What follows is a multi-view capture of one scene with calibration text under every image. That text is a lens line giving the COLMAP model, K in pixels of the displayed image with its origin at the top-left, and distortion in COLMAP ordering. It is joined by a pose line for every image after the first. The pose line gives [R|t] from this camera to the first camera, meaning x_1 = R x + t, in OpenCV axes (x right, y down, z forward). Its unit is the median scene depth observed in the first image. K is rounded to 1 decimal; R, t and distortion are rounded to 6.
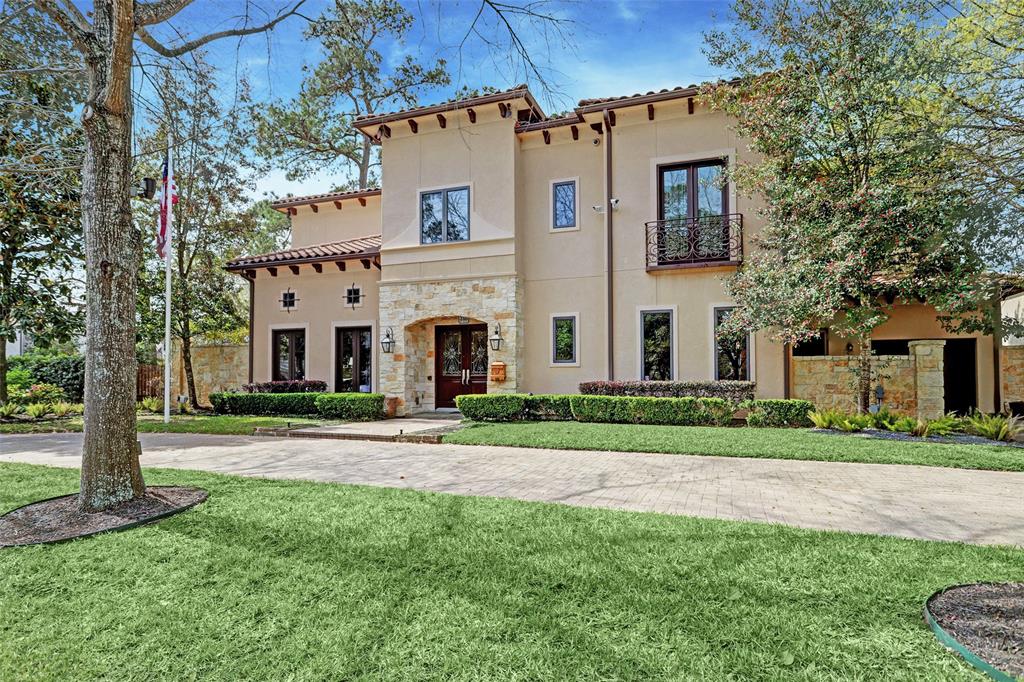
lens RADIAL K [[549.1, 0, 512.4], [0, 549.1, 330.4], [0, 0, 1]] dist [-0.011817, -0.000259]
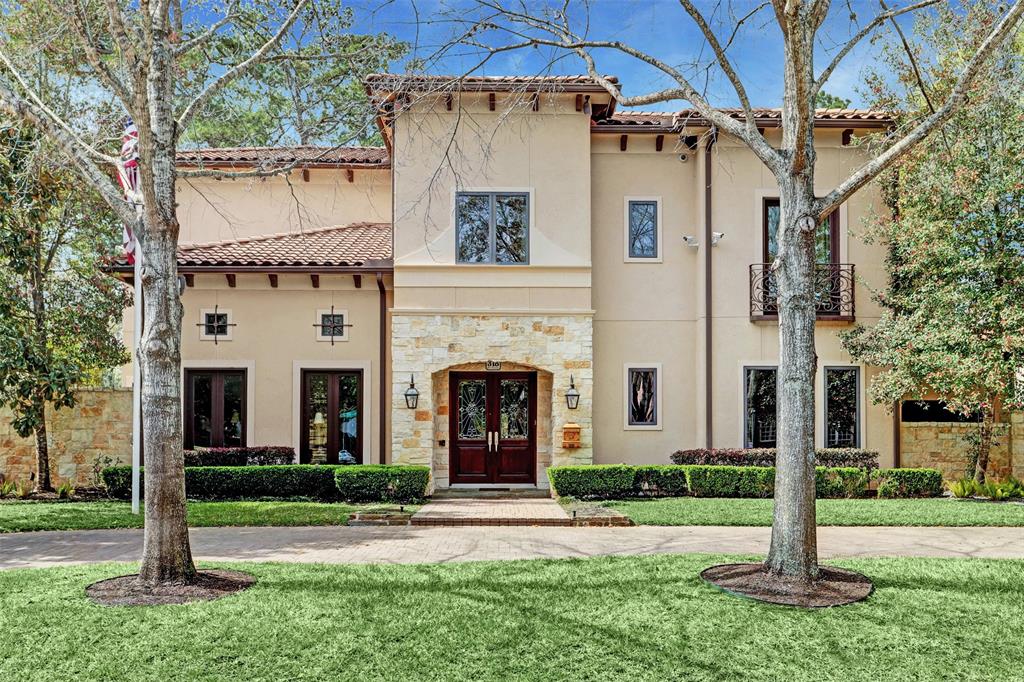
lens RADIAL K [[860.9, 0, 511.6], [0, 860.9, 349.3], [0, 0, 1]] dist [-0.014930, -0.007312]
pose [[0.935411, 0.038593, 0.351448, -0.525318], [-0.034748, 0.999247, -0.017241, -0.023899], [-0.351849, 0.003915, 0.936048, -0.117080]]
